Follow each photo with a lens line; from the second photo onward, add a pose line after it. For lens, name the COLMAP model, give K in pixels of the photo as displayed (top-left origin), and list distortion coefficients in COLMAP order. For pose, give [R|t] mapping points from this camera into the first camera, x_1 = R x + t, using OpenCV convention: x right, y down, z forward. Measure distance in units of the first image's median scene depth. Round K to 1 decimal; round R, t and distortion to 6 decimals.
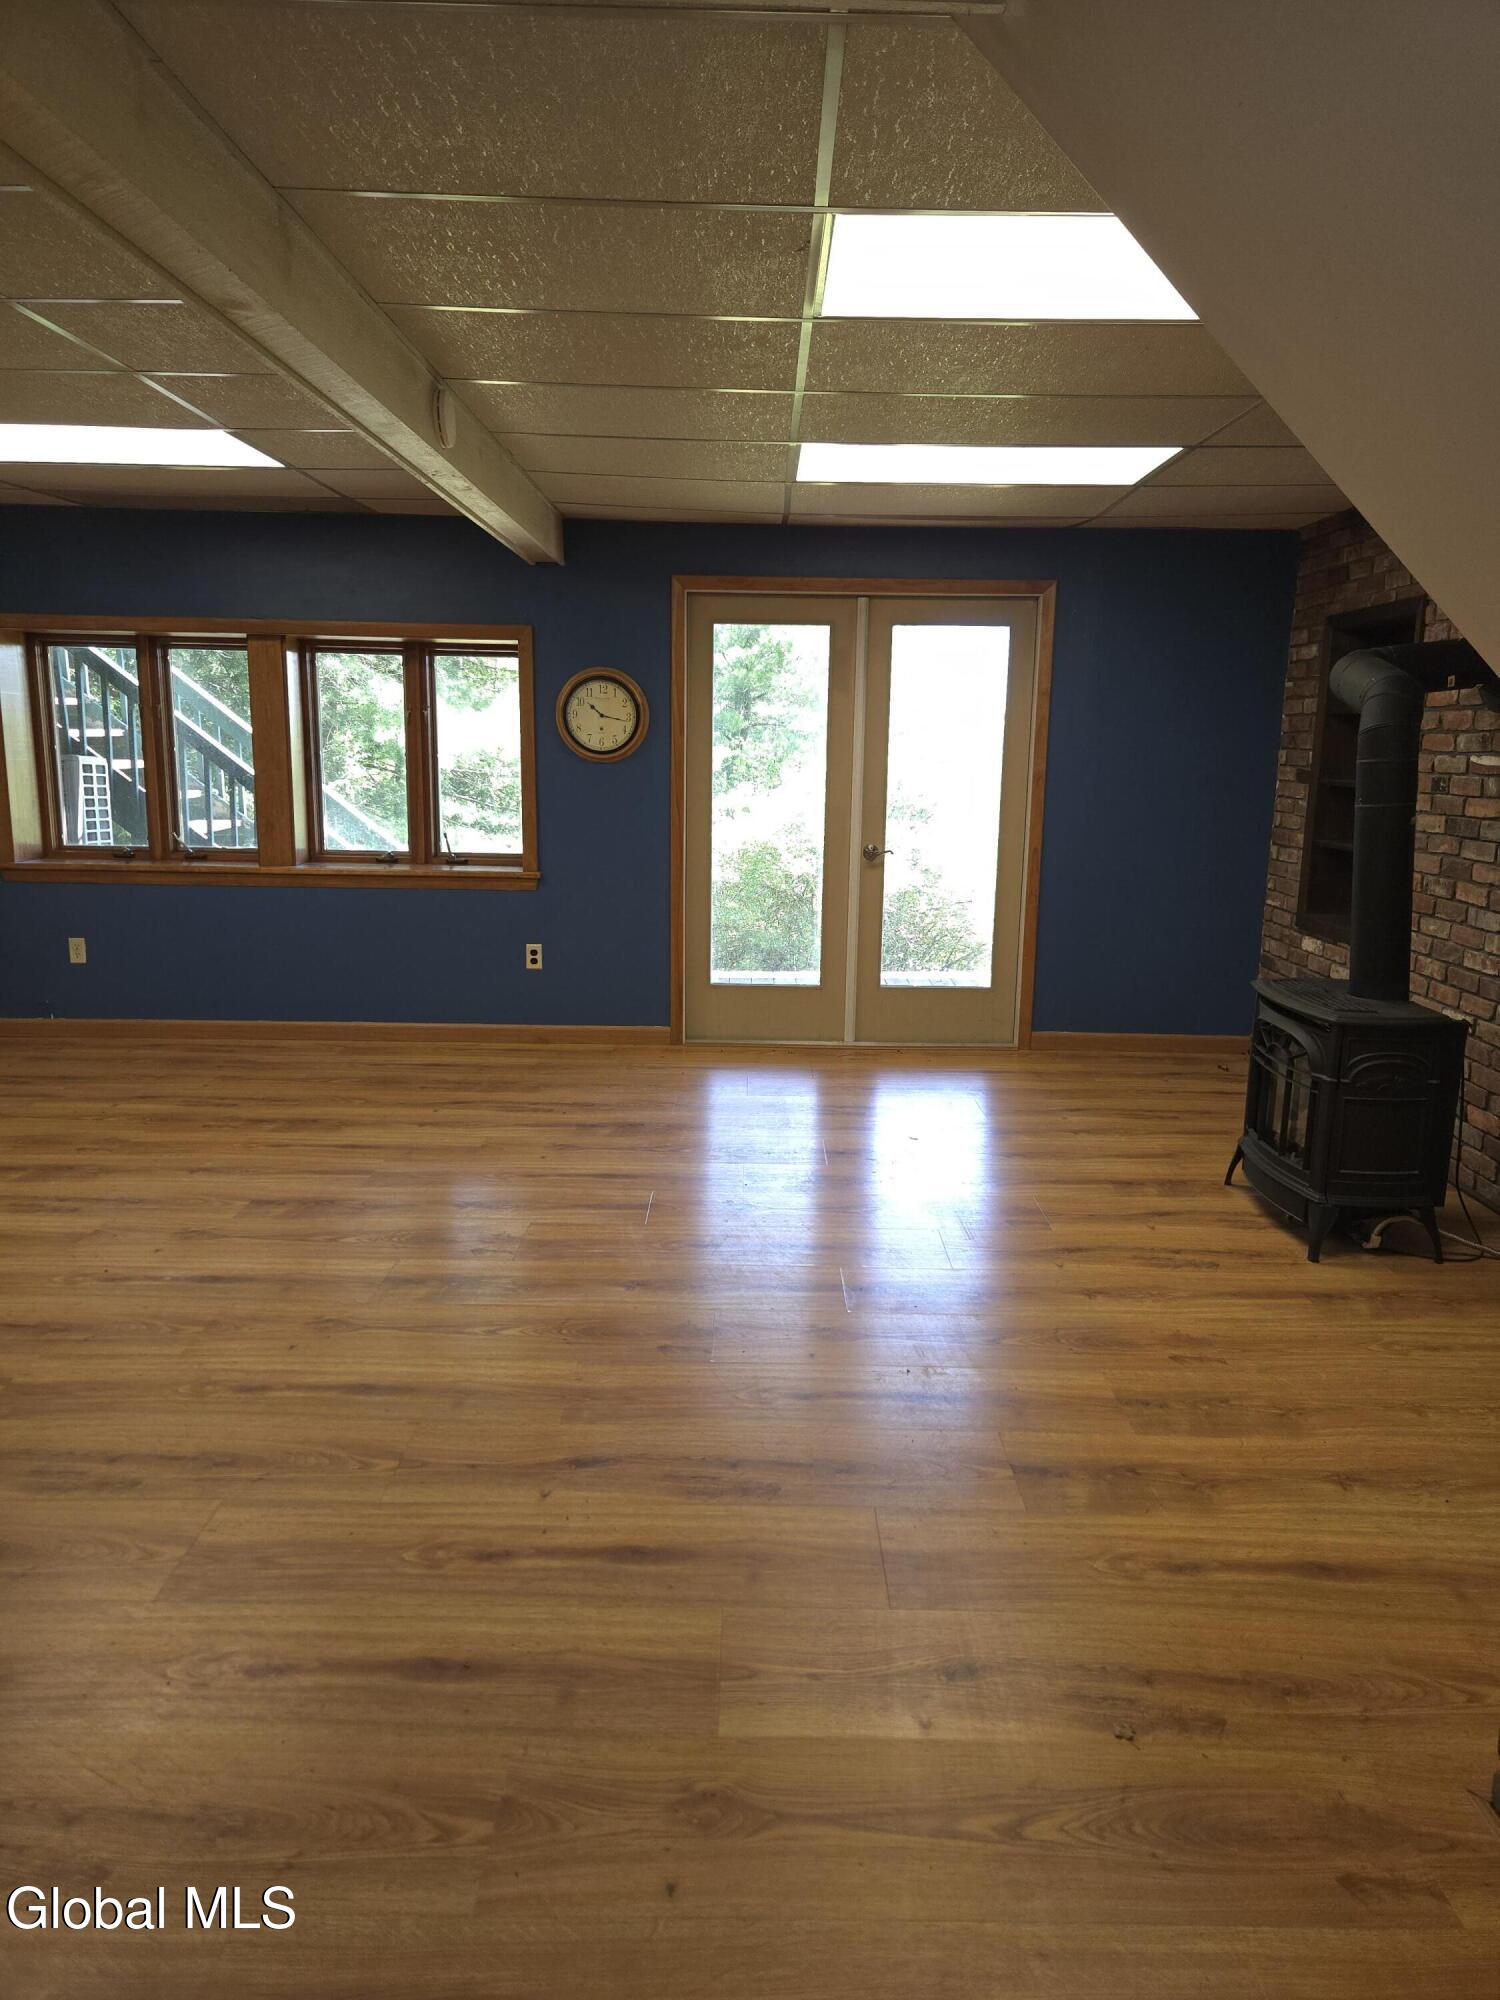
lens RADIAL K [[1341.9, 0, 762.7], [0, 1341.9, 998.3], [0, 0, 1]] dist [0.068639, -0.047390]
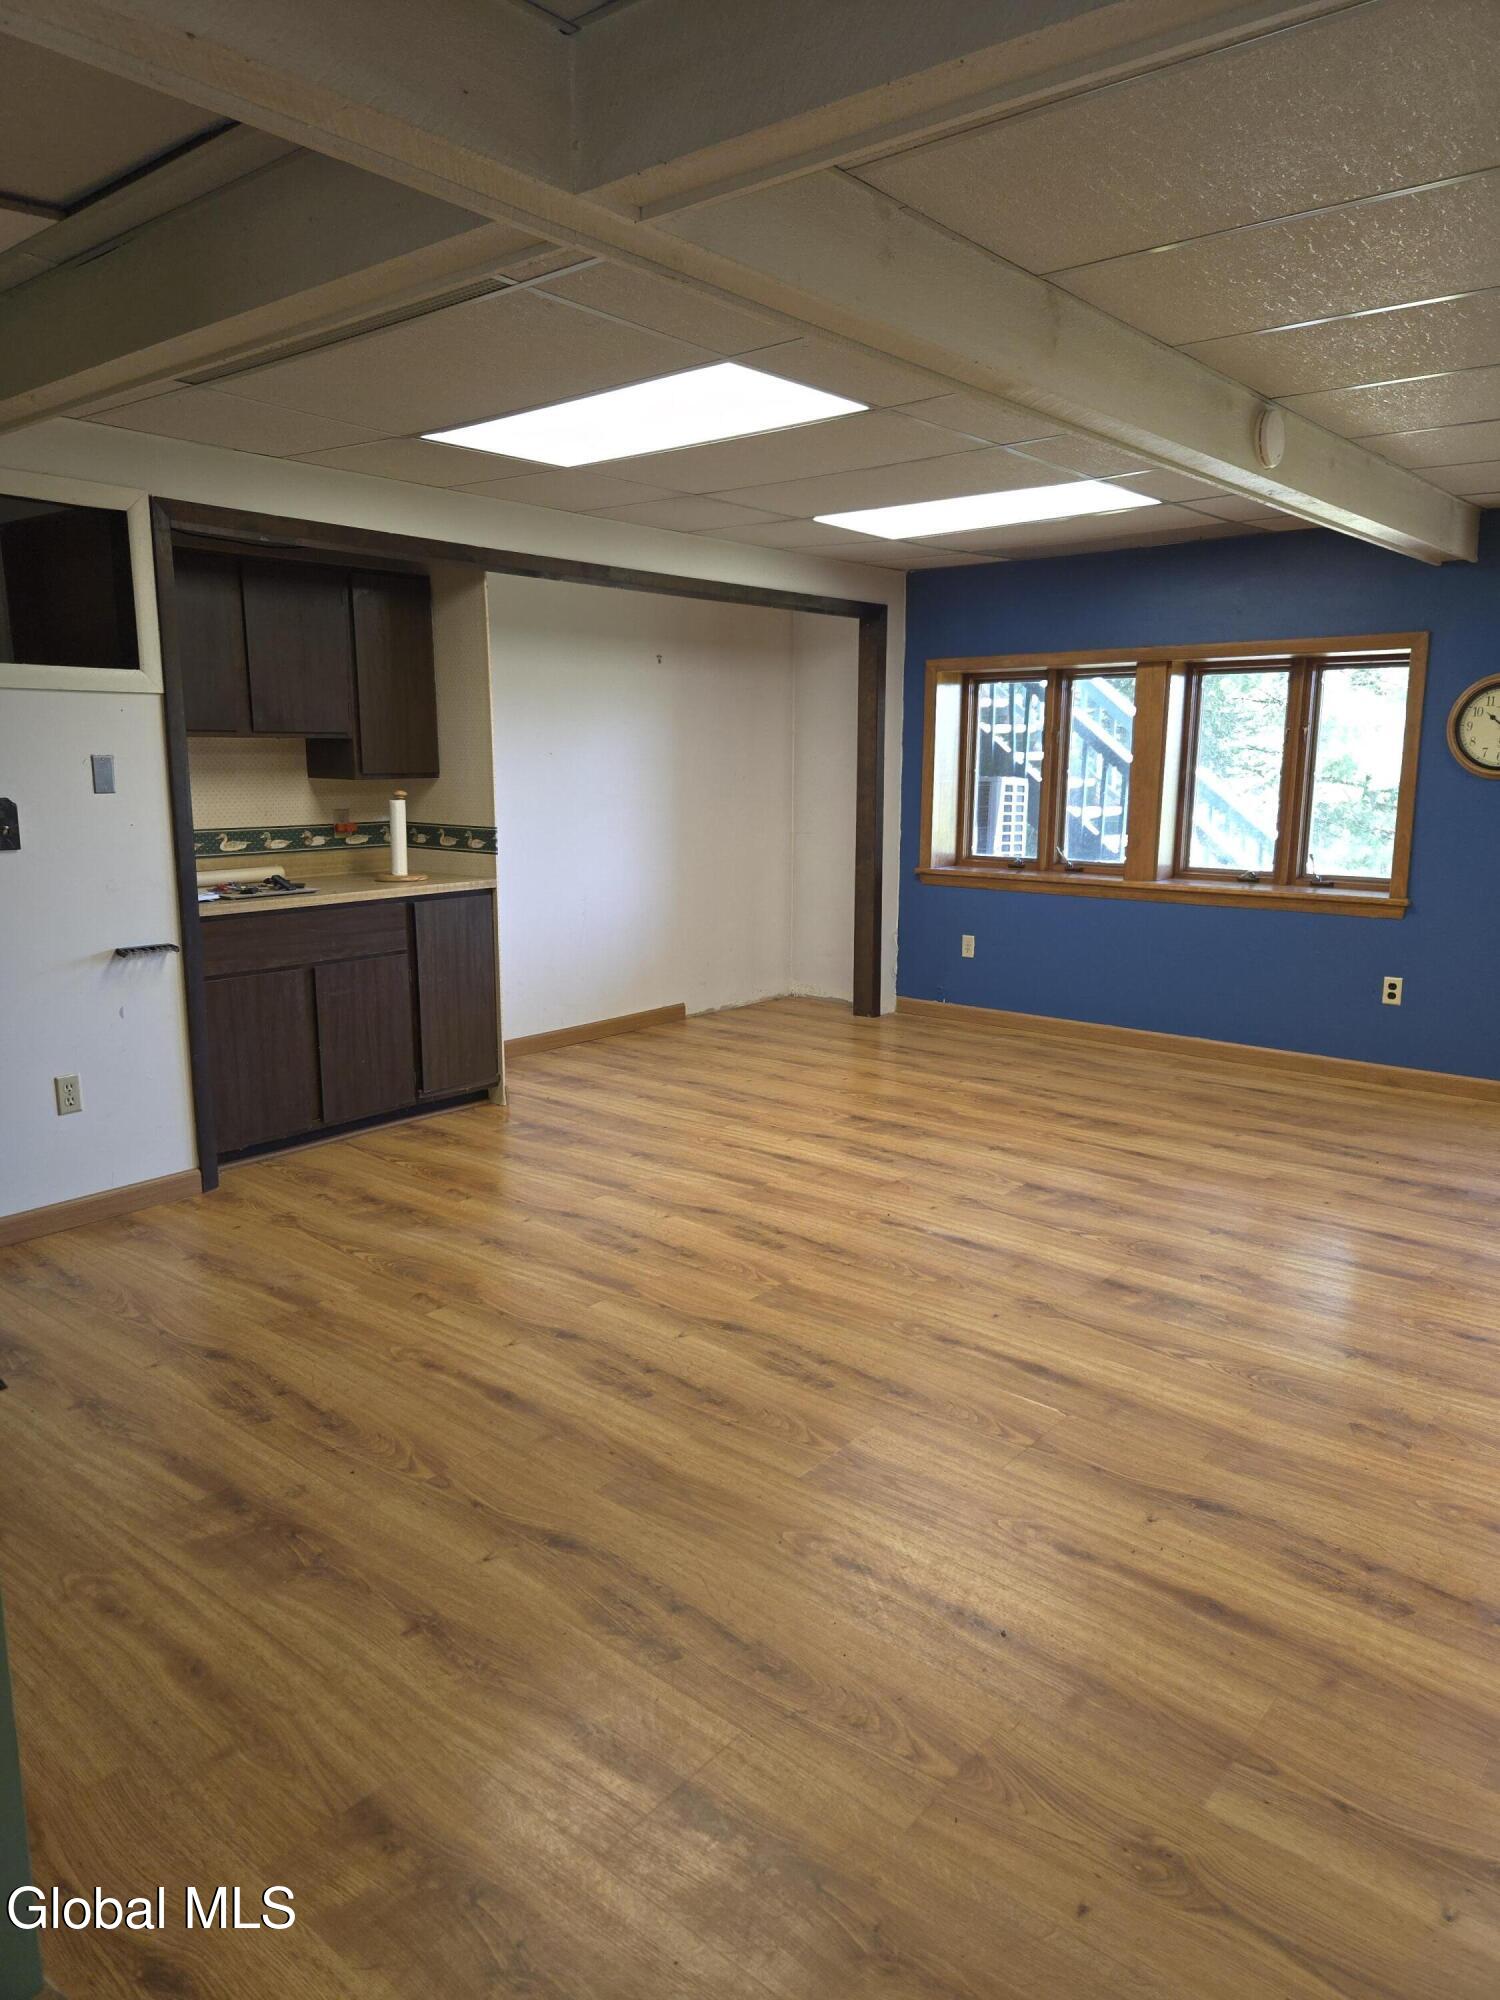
lens RADIAL K [[1341.9, 0, 764.1], [0, 1341.9, 996.8], [0, 0, 1]] dist [0.068639, -0.047390]
pose [[0.764878, 0.104226, -0.635687, 0.119242], [-0.111689, 0.993335, 0.028478, -0.007041], [0.634418, 0.049217, 0.771421, 0.014942]]
